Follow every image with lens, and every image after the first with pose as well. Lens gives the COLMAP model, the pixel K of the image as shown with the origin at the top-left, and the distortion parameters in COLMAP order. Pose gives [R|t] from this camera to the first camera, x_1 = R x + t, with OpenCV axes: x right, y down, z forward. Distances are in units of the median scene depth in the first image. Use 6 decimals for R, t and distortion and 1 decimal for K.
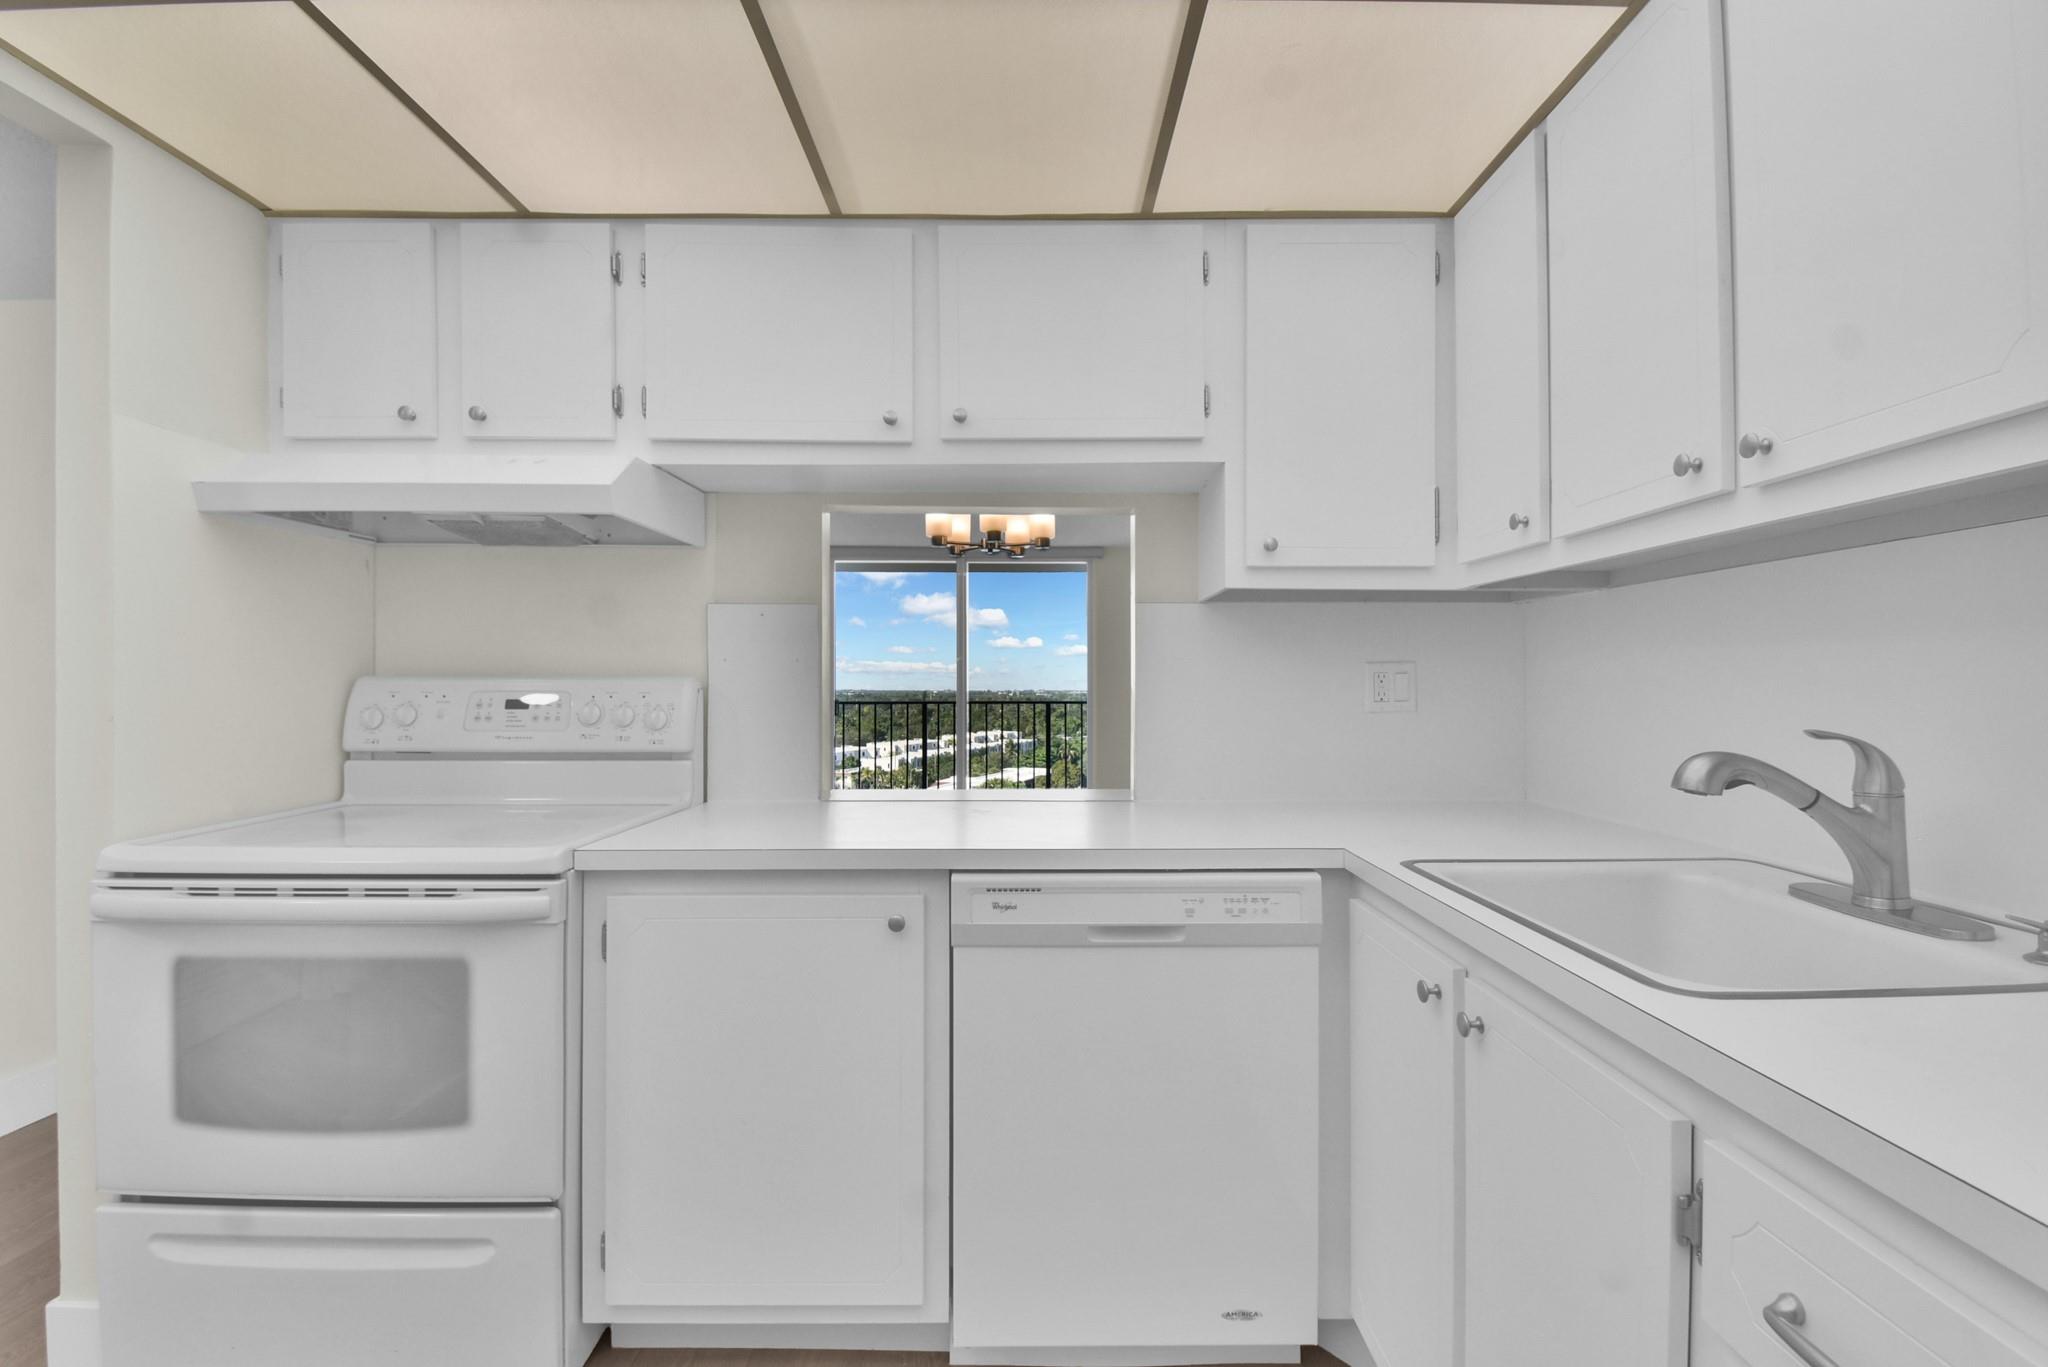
lens RADIAL K [[925.7, 0, 1044.0], [0, 925.7, 688.3], [0, 0, 1]] dist [0.002963, -0.012544]
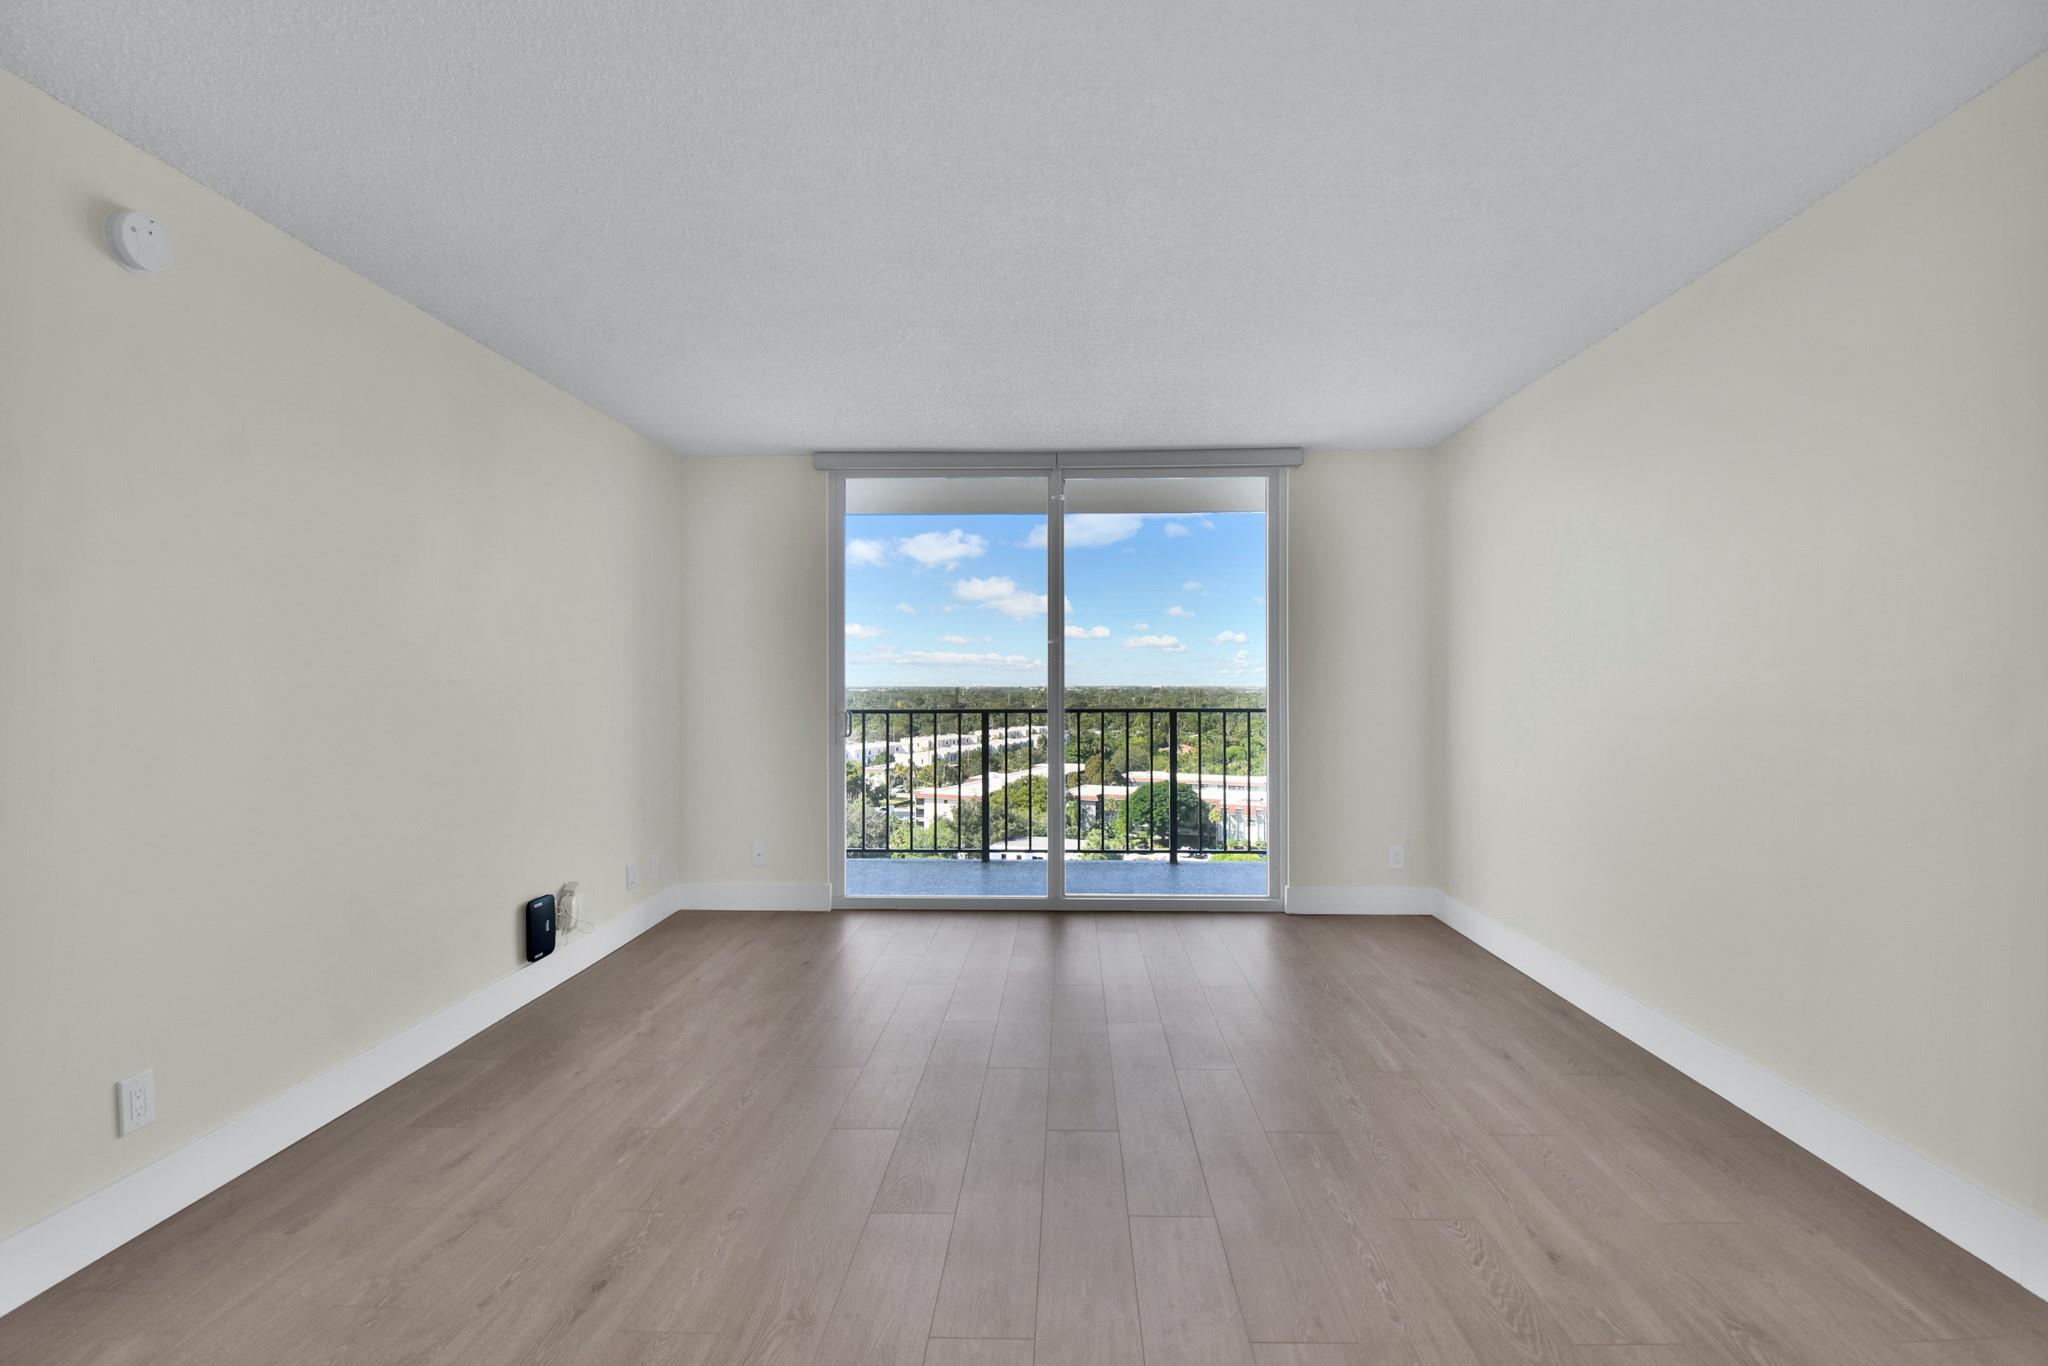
lens RADIAL K [[925.7, 0, 1036.4], [0, 925.7, 671.8], [0, 0, 1]] dist [0.002963, -0.012544]
pose [[0.999228, -0.003592, -0.039110, -0.075958], [0.003098, 0.999915, -0.012701, -0.003160], [0.039152, 0.012570, 0.999154, 0.409135]]
